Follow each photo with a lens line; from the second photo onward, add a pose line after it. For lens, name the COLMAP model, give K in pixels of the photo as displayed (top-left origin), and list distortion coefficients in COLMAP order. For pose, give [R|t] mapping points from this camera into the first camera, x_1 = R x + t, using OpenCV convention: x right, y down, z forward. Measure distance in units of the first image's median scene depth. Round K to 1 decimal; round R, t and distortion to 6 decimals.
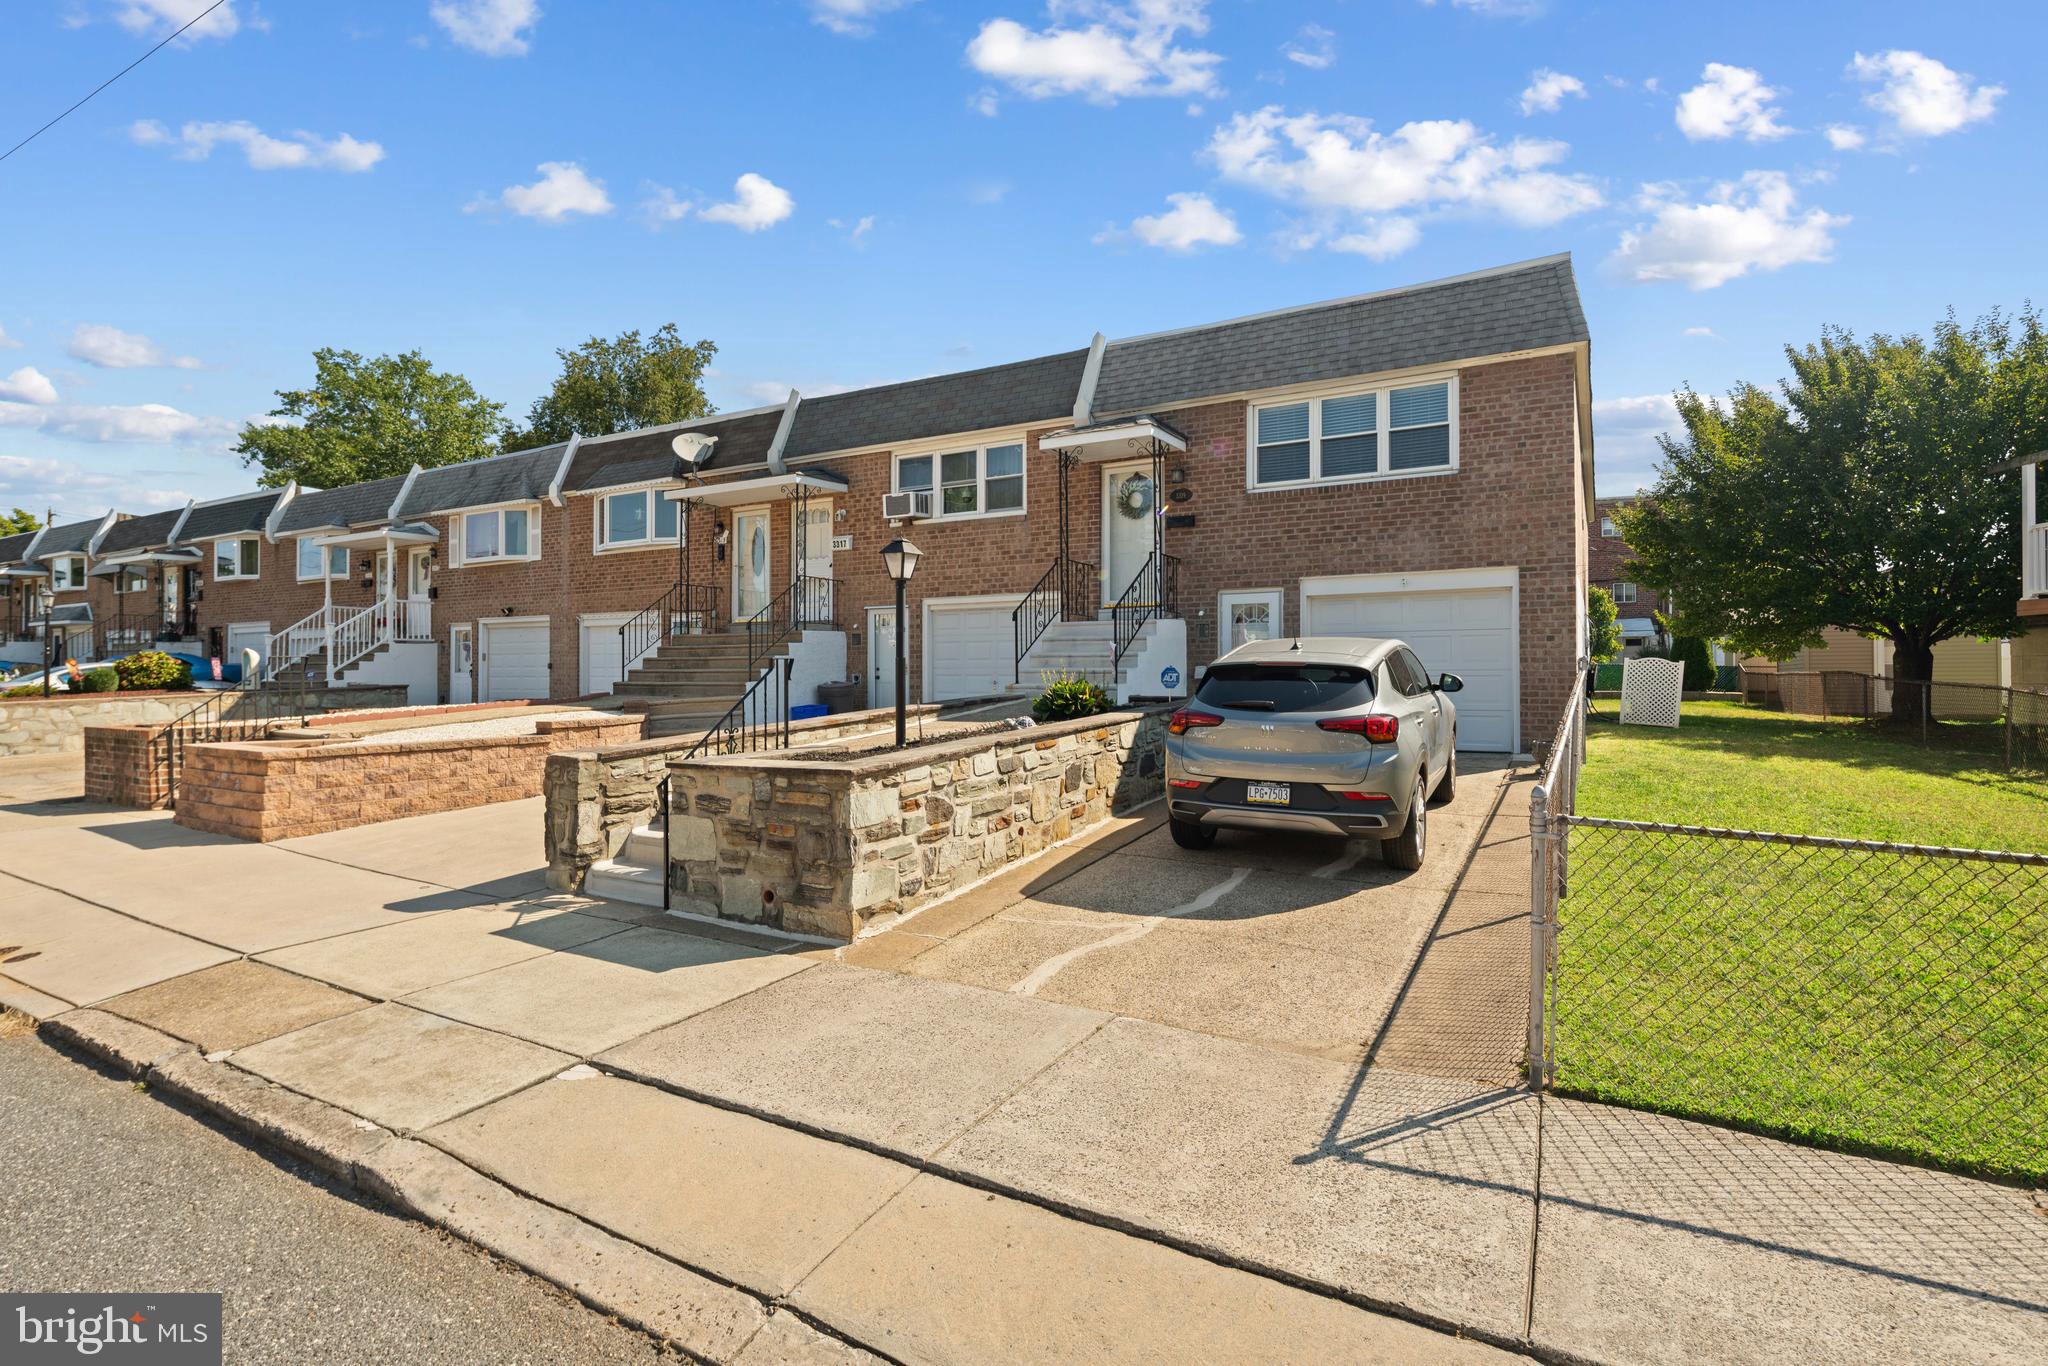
lens RADIAL K [[997.6, 0, 1016.8], [0, 997.6, 672.3], [0, 0, 1]] dist [0.006092, -0.004793]
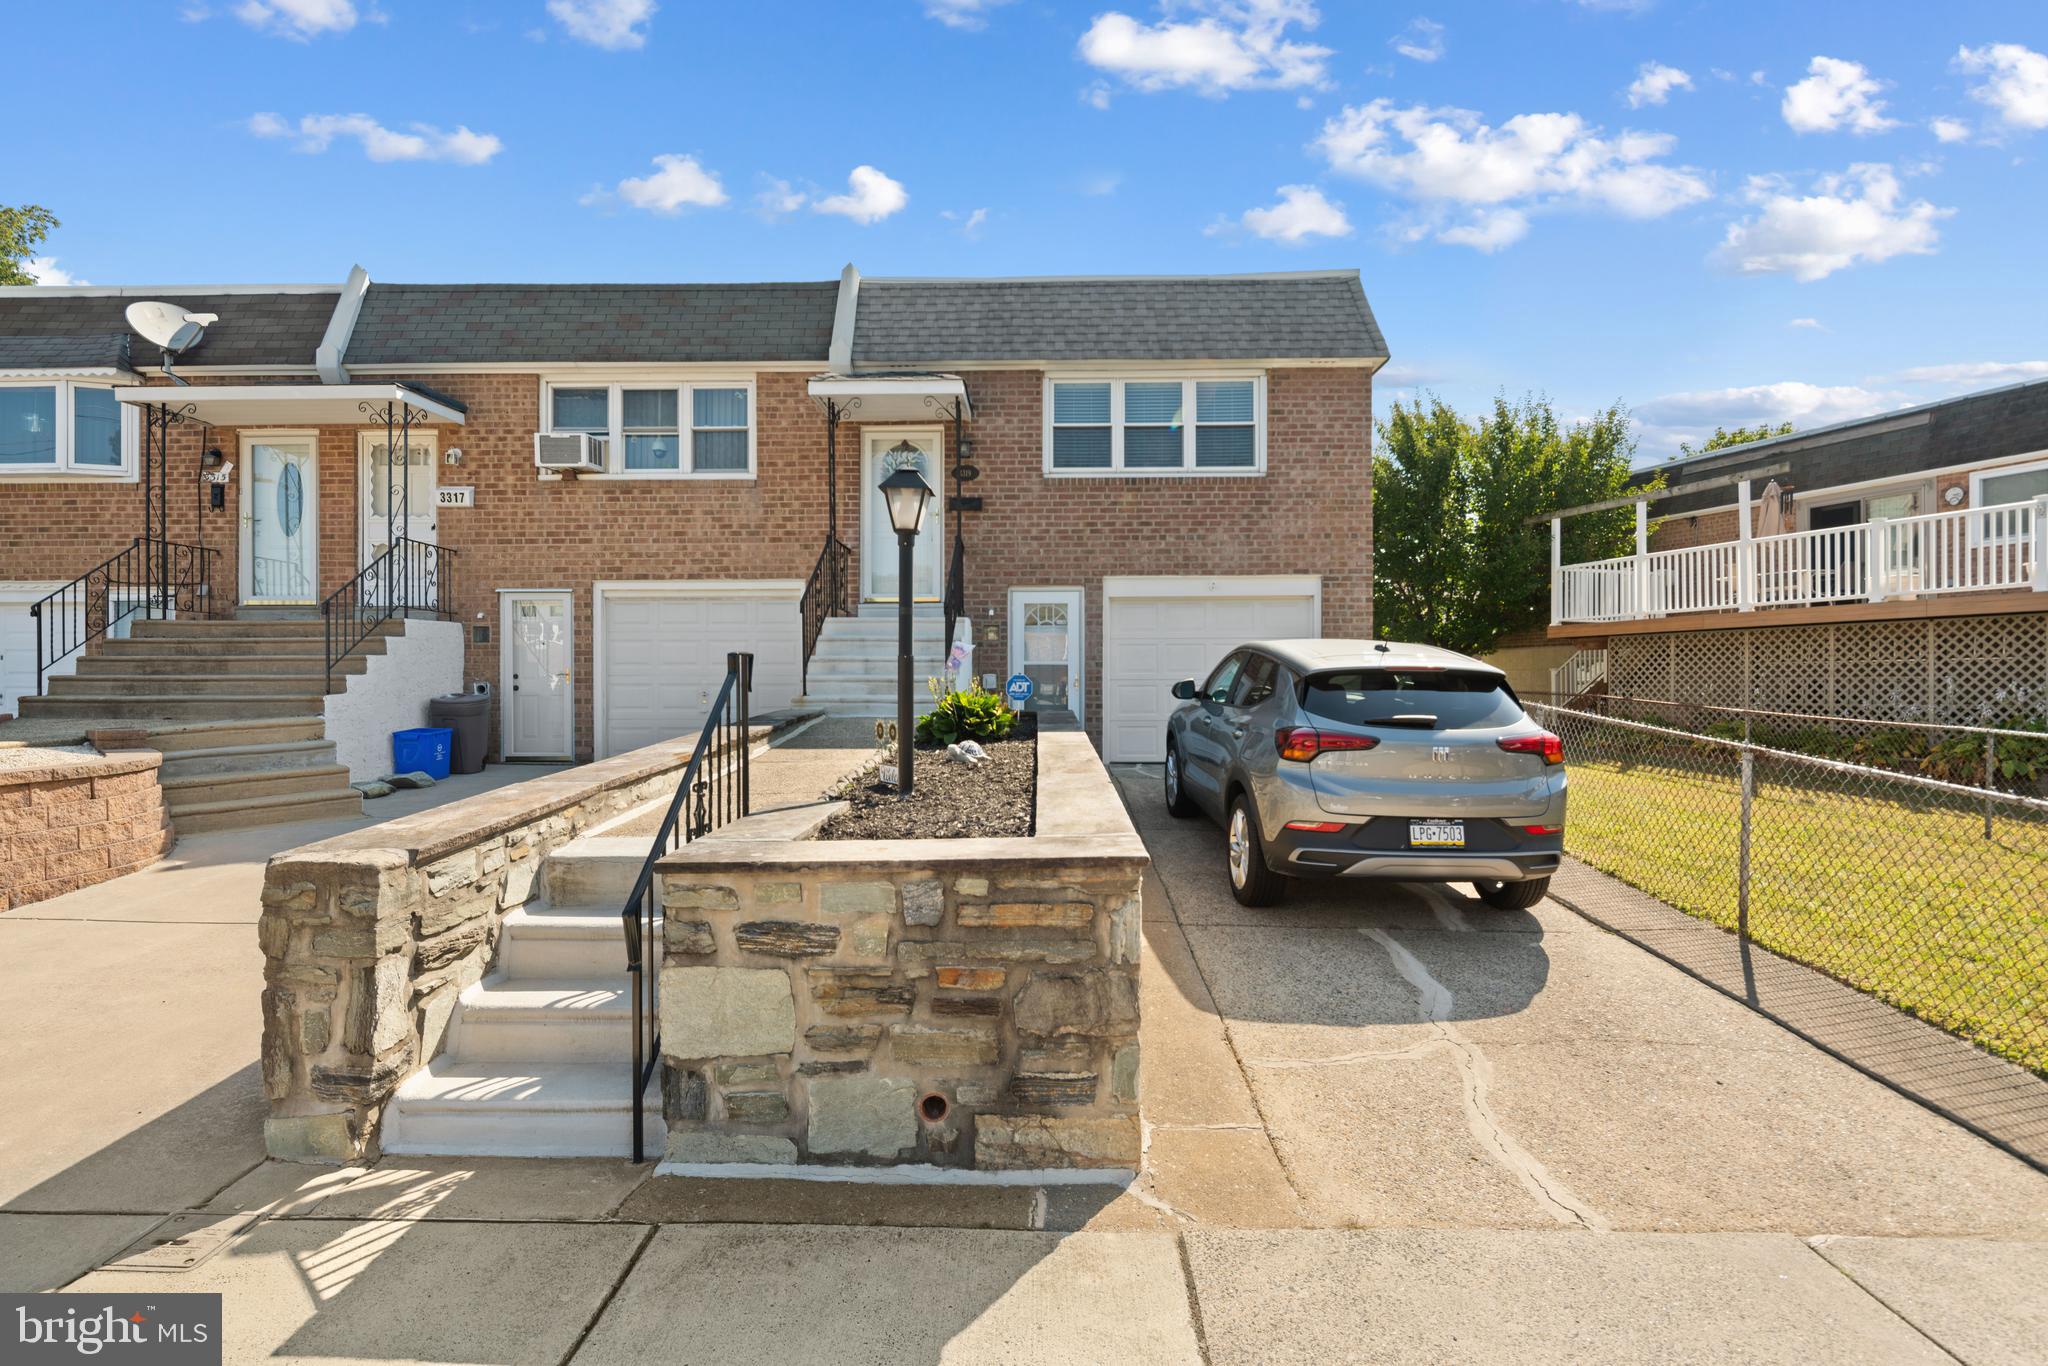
lens RADIAL K [[997.6, 0, 1020.7], [0, 997.6, 687.4], [0, 0, 1]] dist [0.006092, -0.004793]
pose [[0.873600, -0.000889, 0.486645, -0.237217], [-0.000984, 0.999993, 0.003594, 0.002145], [-0.486644, -0.003619, 0.873593, 0.270002]]
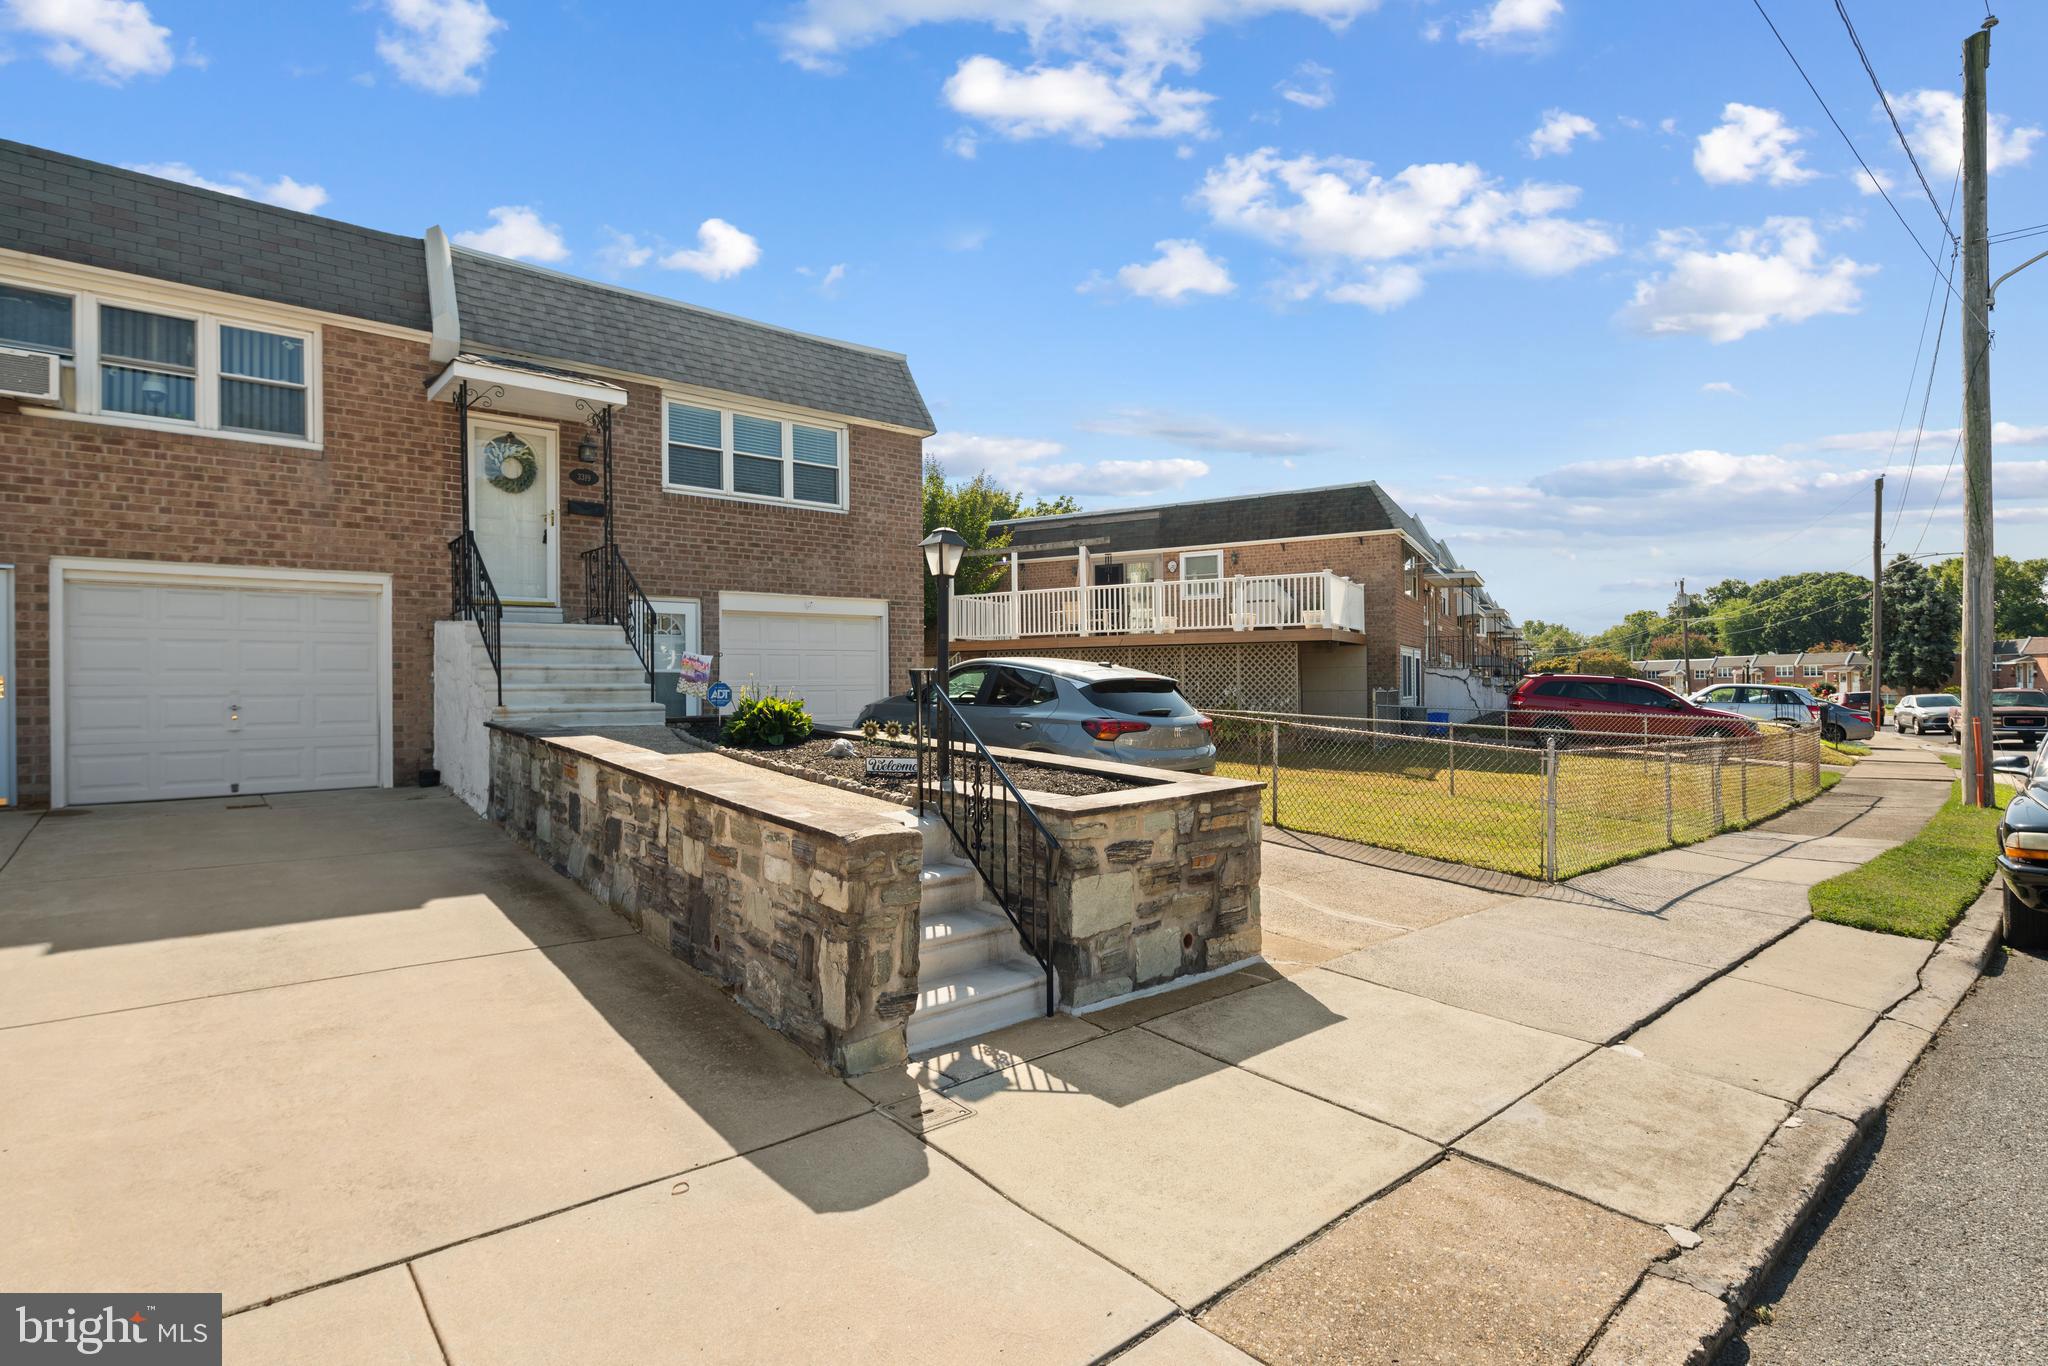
lens RADIAL K [[997.6, 0, 1029.0], [0, 997.6, 688.3], [0, 0, 1]] dist [0.006092, -0.004793]
pose [[0.322276, -0.004763, 0.946634, -0.580074], [0.006061, 0.999977, 0.002968, -0.001179], [-0.946626, 0.004781, 0.322298, 0.435578]]
